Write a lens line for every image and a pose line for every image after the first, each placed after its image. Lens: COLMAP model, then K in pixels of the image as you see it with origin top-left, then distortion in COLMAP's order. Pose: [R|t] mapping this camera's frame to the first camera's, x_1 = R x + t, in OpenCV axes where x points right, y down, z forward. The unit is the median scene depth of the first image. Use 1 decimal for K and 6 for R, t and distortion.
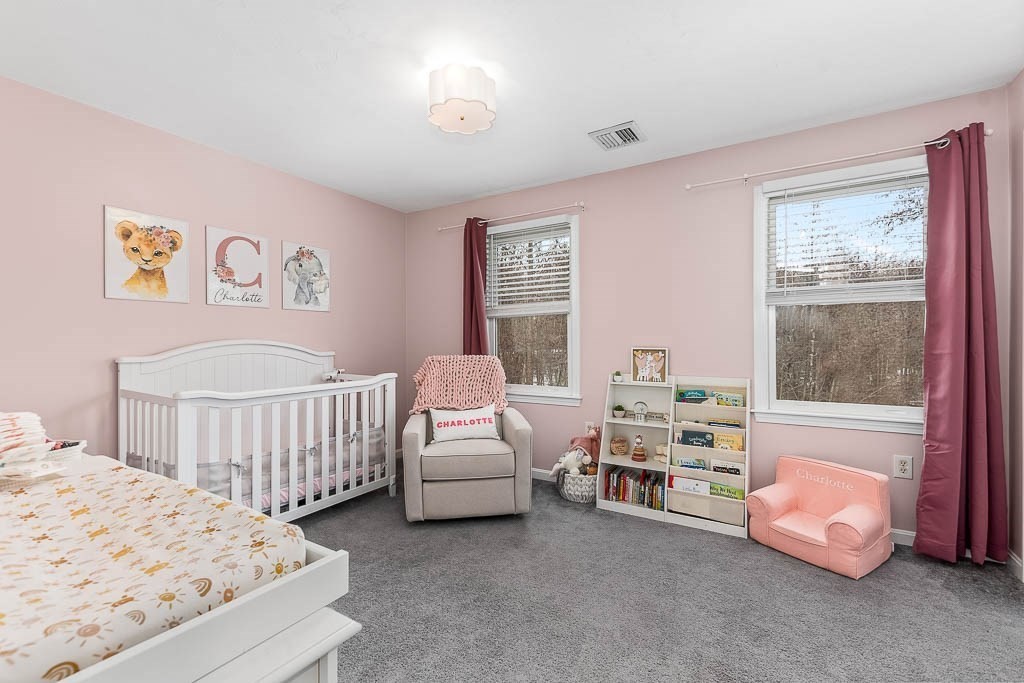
lens RADIAL K [[439.7, 0, 512.0], [0, 439.7, 341.5], [0, 0, 1]] dist [-0.000623, -0.000041]
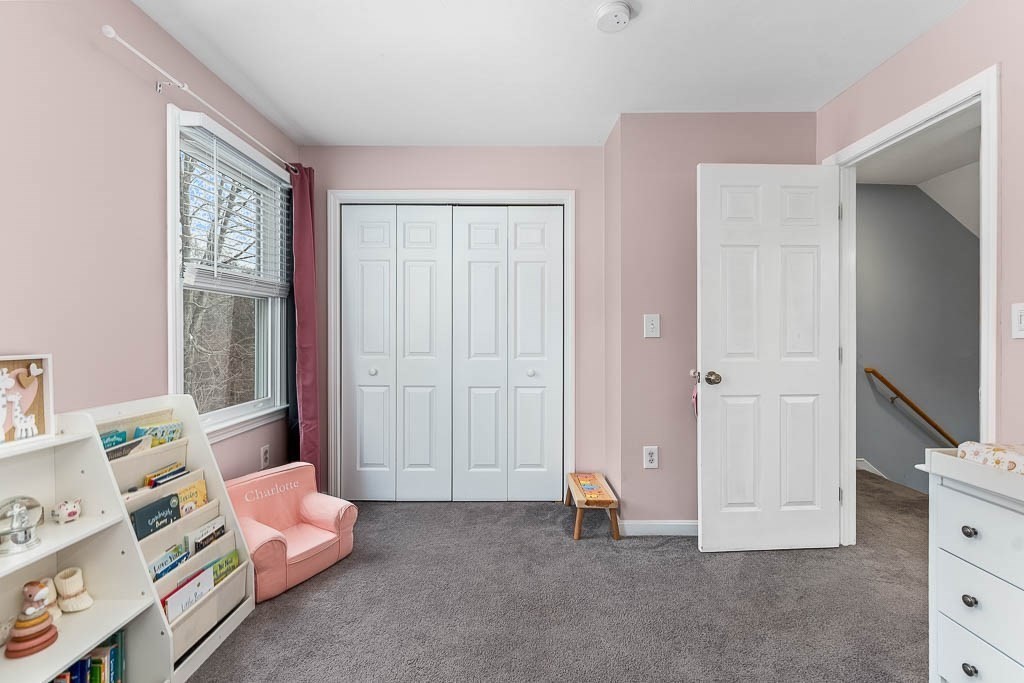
lens RADIAL K [[439.7, 0, 512.0], [0, 439.7, 341.5], [0, 0, 1]] dist [-0.000623, -0.000041]
pose [[-0.526353, -0.008337, 0.850226, -0.281391], [0.002058, 0.999937, 0.011079, -0.001677], [-0.850264, 0.007581, -0.526302, 0.923806]]
